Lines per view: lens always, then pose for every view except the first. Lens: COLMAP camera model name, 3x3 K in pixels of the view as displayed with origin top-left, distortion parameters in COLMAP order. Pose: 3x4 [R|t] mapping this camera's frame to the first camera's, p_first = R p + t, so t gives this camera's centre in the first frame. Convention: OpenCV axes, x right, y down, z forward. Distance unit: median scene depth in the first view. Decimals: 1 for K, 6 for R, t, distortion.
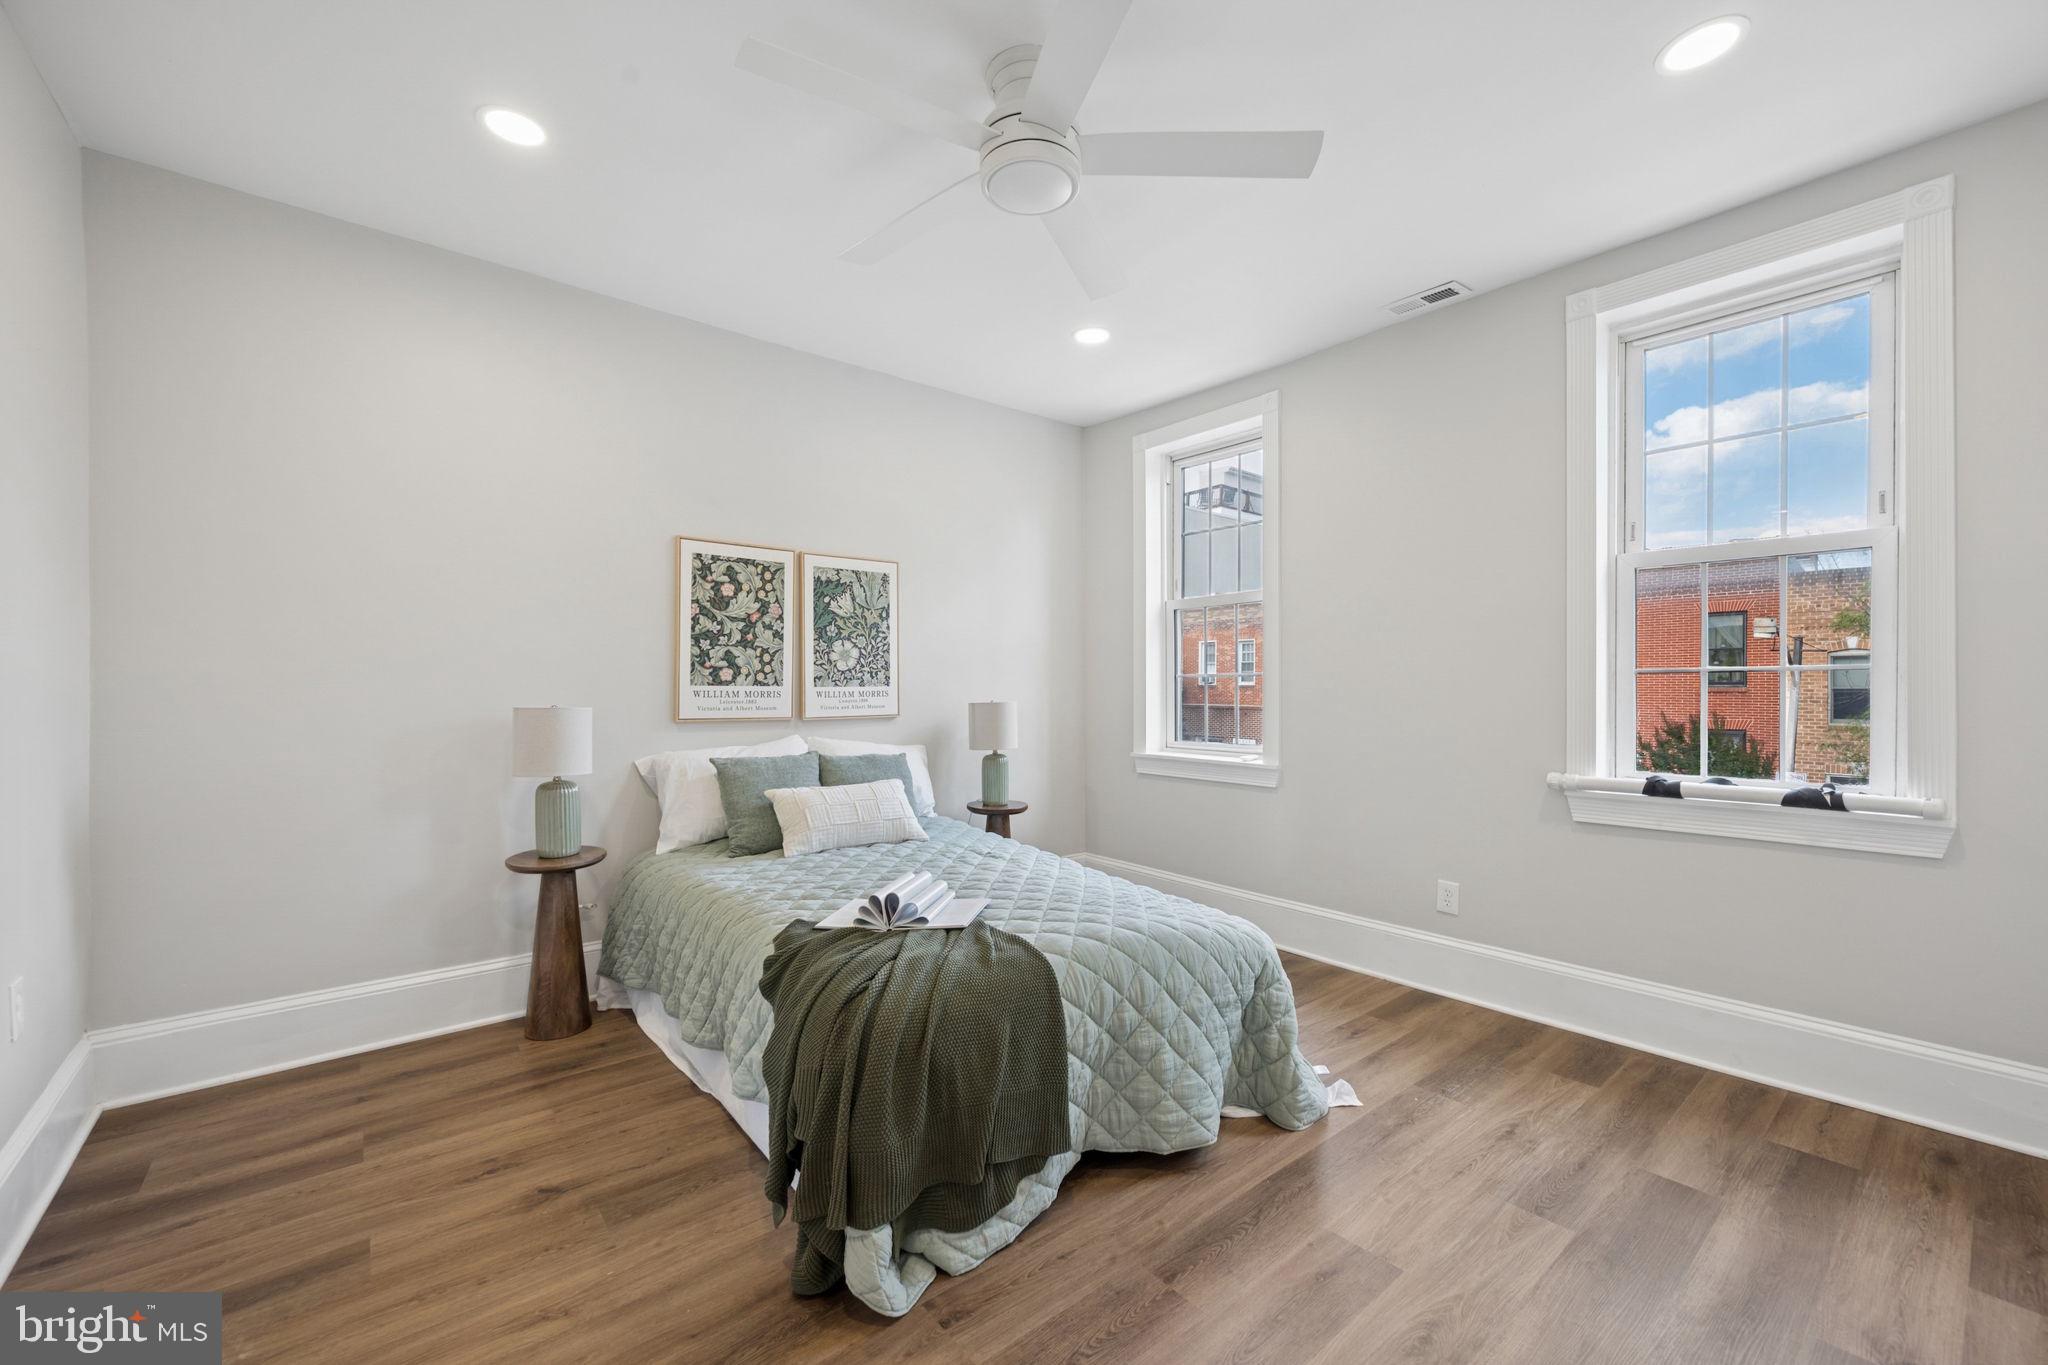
lens RADIAL K [[811.3, 0, 1004.6], [0, 811.3, 691.3], [0, 0, 1]] dist [-0.003244, 0.001360]
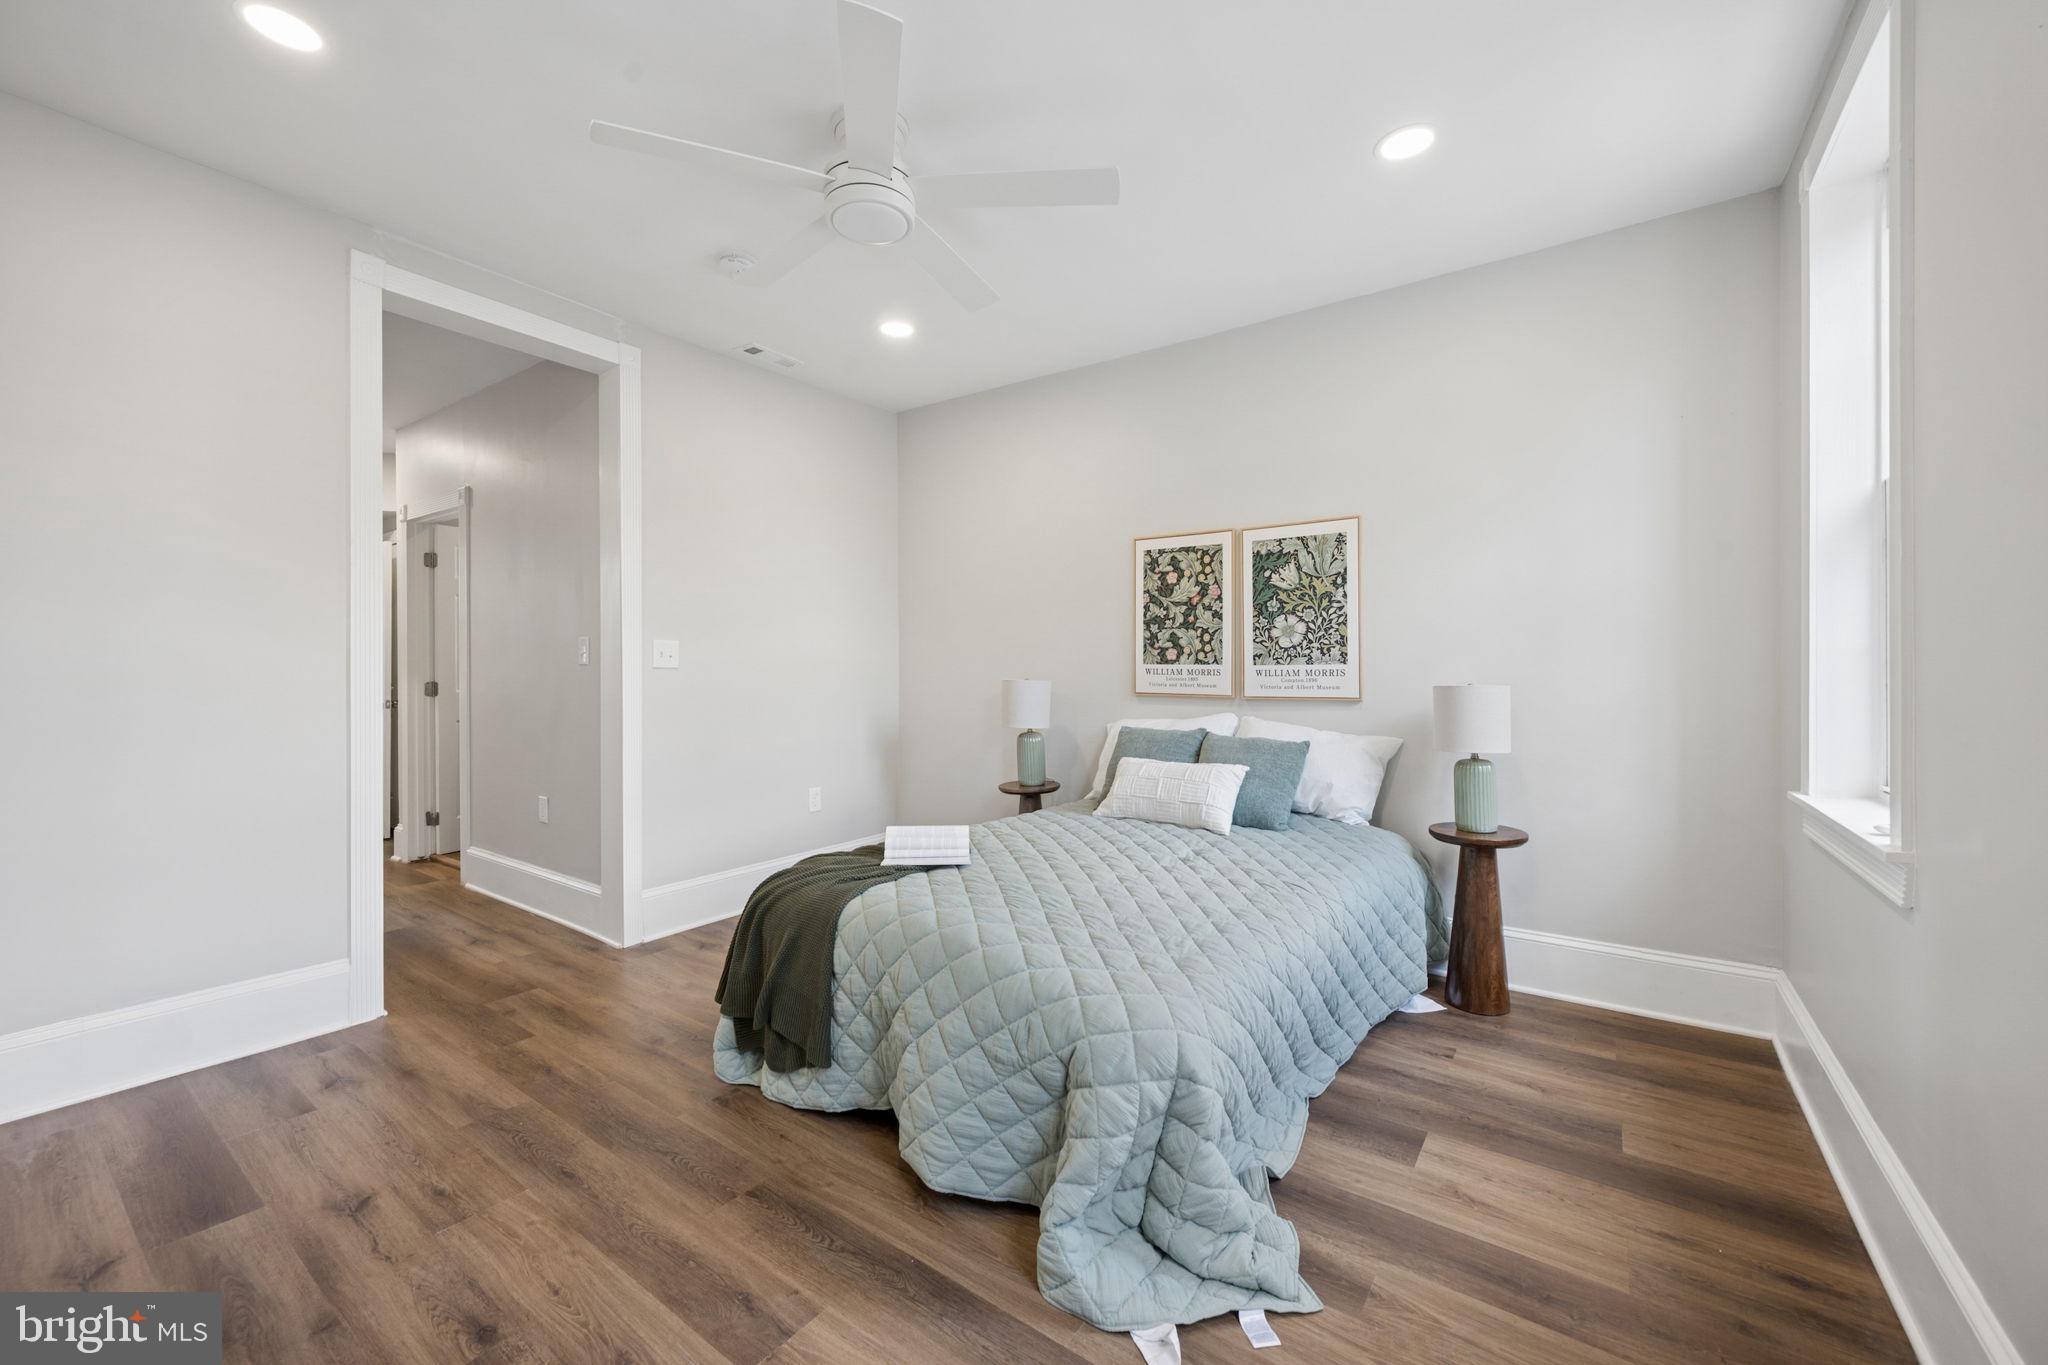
lens RADIAL K [[811.3, 0, 1052.5], [0, 811.3, 673.6], [0, 0, 1]] dist [-0.003244, 0.001360]
pose [[0.277364, 0.009351, -0.960719, 0.649906], [-0.001416, 0.999956, 0.009324, -0.004075], [0.960764, -0.001225, 0.277365, 0.508601]]
